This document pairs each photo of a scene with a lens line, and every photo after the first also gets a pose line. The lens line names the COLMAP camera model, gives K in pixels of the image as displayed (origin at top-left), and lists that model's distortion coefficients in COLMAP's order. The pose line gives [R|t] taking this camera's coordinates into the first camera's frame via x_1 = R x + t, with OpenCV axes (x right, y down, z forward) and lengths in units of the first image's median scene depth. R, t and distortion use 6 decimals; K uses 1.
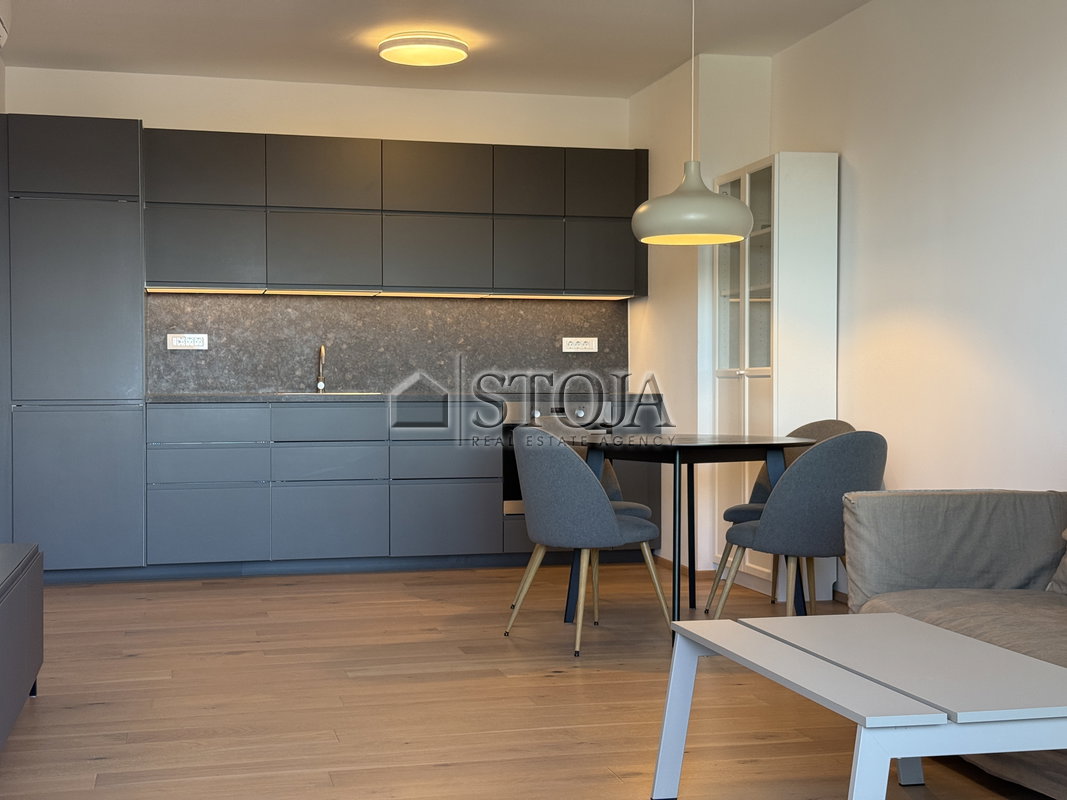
lens RADIAL K [[1464.1, 0, 533.5], [0, 1464.1, 400.0], [0, 0, 1]] dist [0.146085, -0.393417]
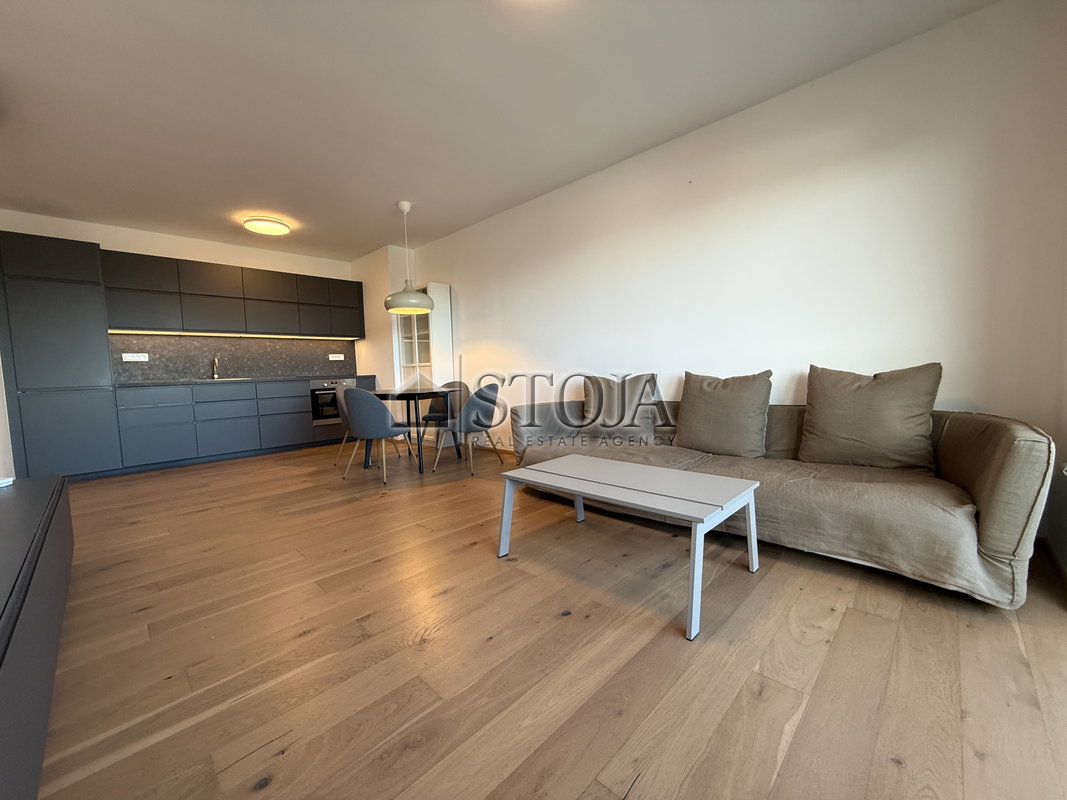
lens RADIAL K [[422.9, 0, 533.5], [0, 422.9, 400.0], [0, 0, 1]] dist [-0.010644, 0.000124]
pose [[0.842812, -0.063354, 0.534467, -0.081721], [0.036000, 0.997460, 0.061467, 0.004160], [-0.537003, -0.032564, 0.842951, 0.201910]]
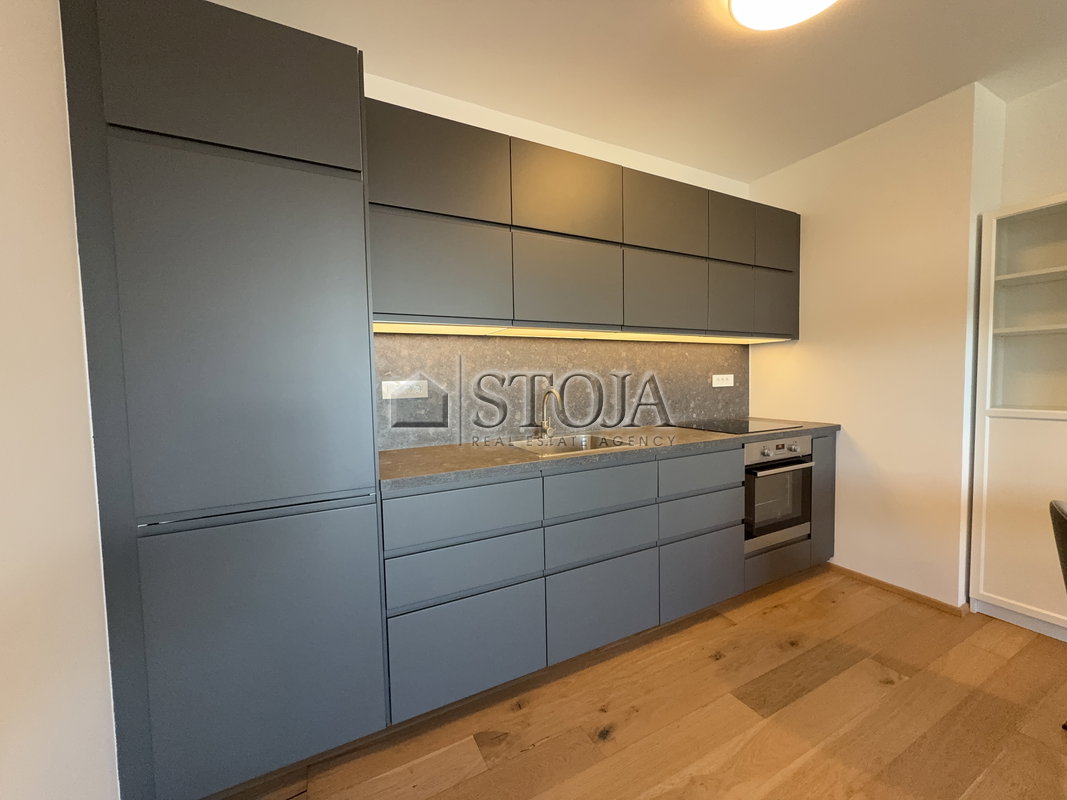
lens RADIAL K [[441.8, 0, 533.5], [0, 441.8, 400.0], [0, 0, 1]] dist [0.006650, 0.000228]
pose [[0.964998, -0.029414, 0.260604, -0.230481], [0.017305, 0.998666, 0.048640, -0.044817], [-0.261687, -0.042428, 0.964220, 0.728260]]
